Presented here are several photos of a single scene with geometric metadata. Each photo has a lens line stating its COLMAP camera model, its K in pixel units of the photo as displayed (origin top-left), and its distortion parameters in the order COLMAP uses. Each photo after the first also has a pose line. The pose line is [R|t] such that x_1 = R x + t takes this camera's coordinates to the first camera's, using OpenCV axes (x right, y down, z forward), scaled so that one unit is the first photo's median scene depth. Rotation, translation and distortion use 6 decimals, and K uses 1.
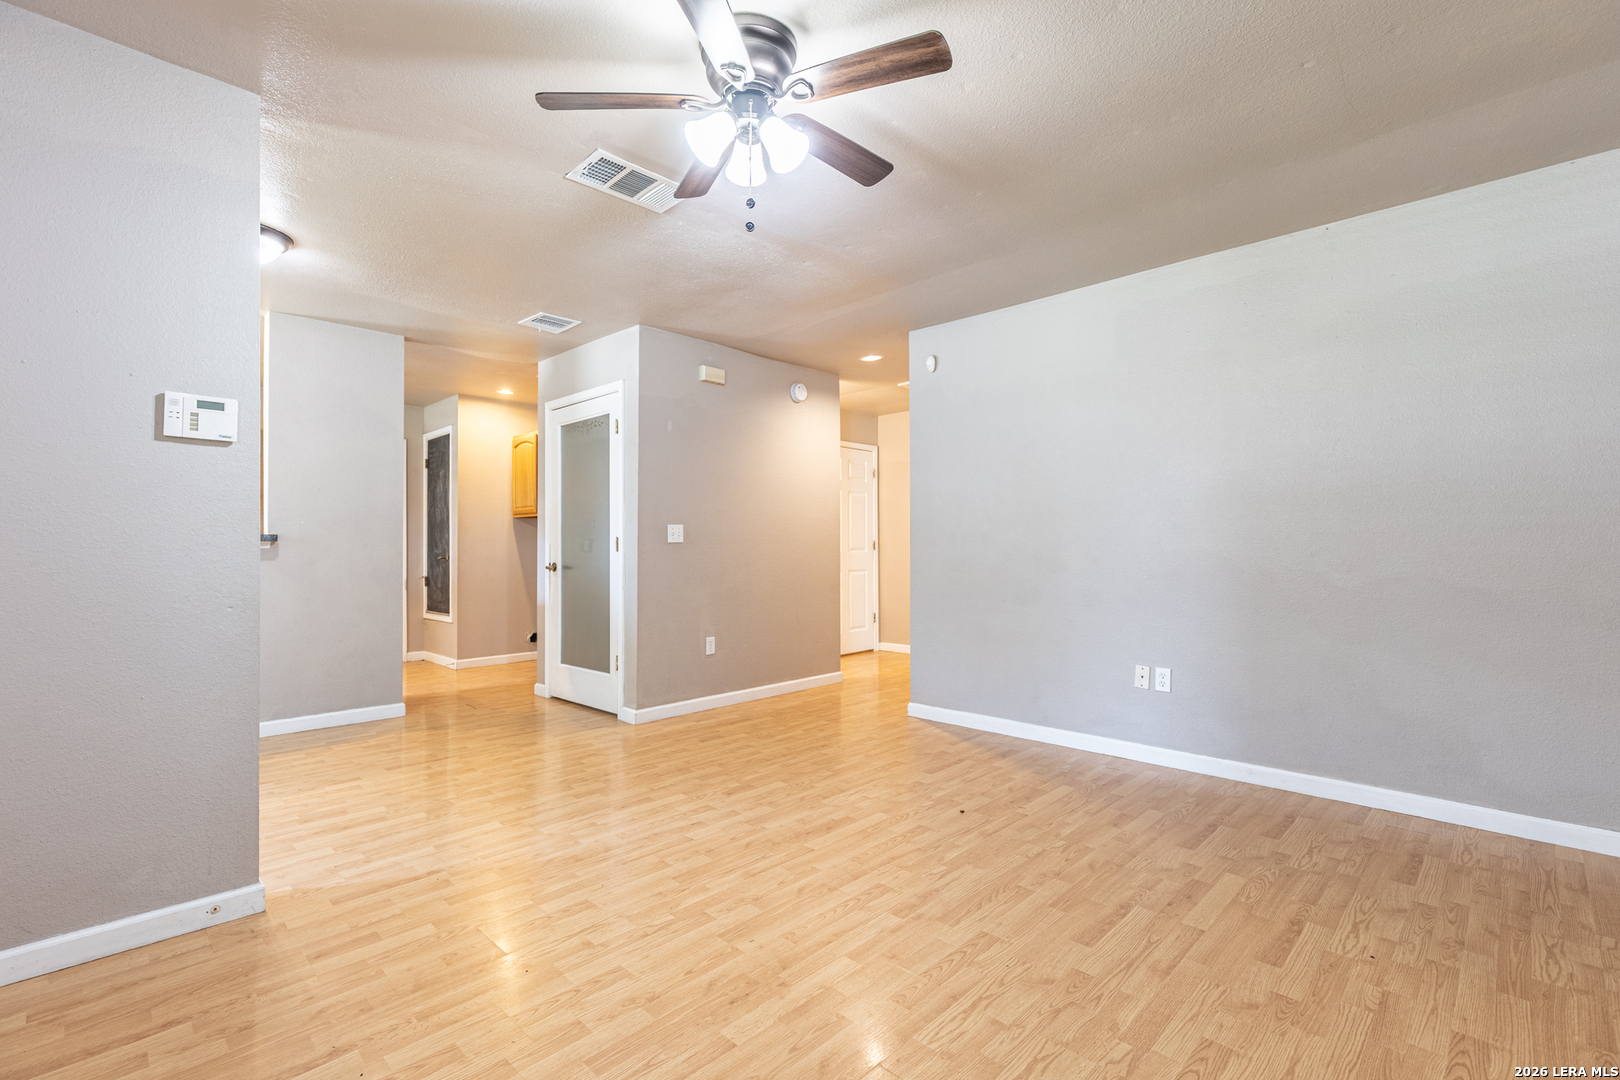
lens RADIAL K [[729.3, 0, 817.4], [0, 729.3, 539.2], [0, 0, 1]] dist [0.009400, -0.001124]
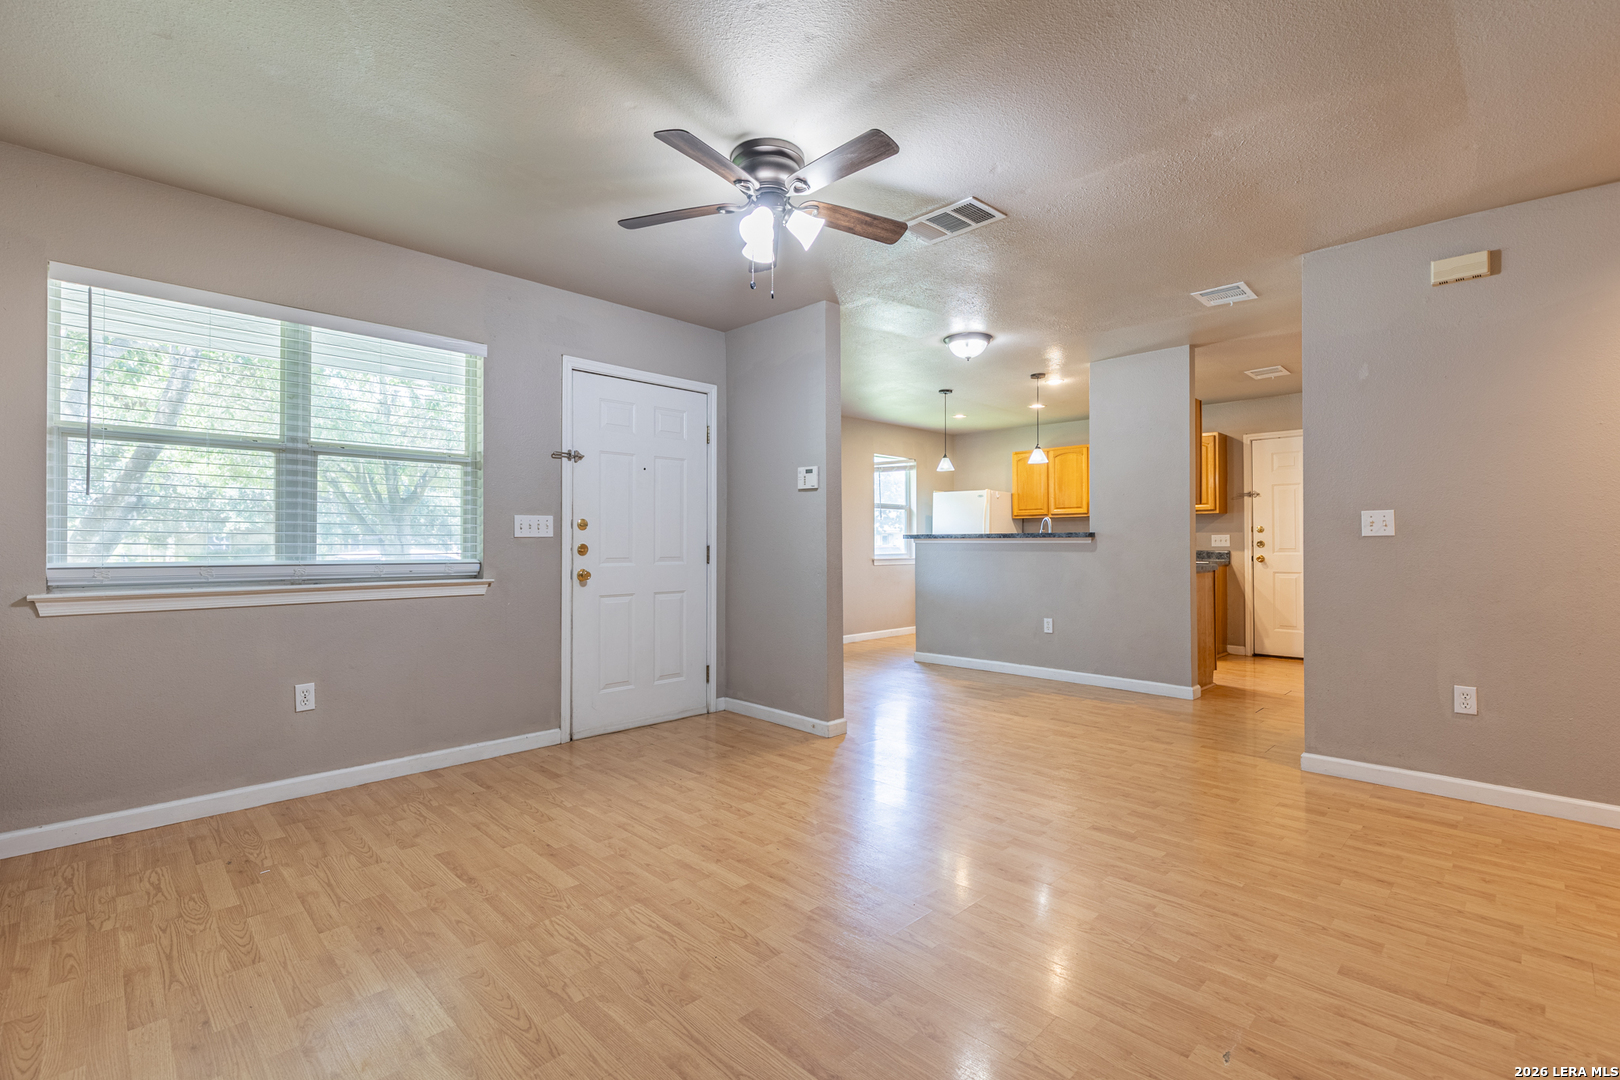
lens RADIAL K [[726.1, 0, 809.7], [0, 726.1, 538.2], [0, 0, 1]] dist [0.002482, -0.000798]
pose [[-0.020131, -0.003957, -0.999790, 0.779705], [0.011567, 0.999924, -0.004191, 0.005353], [0.999730, -0.011649, -0.020083, 0.713144]]
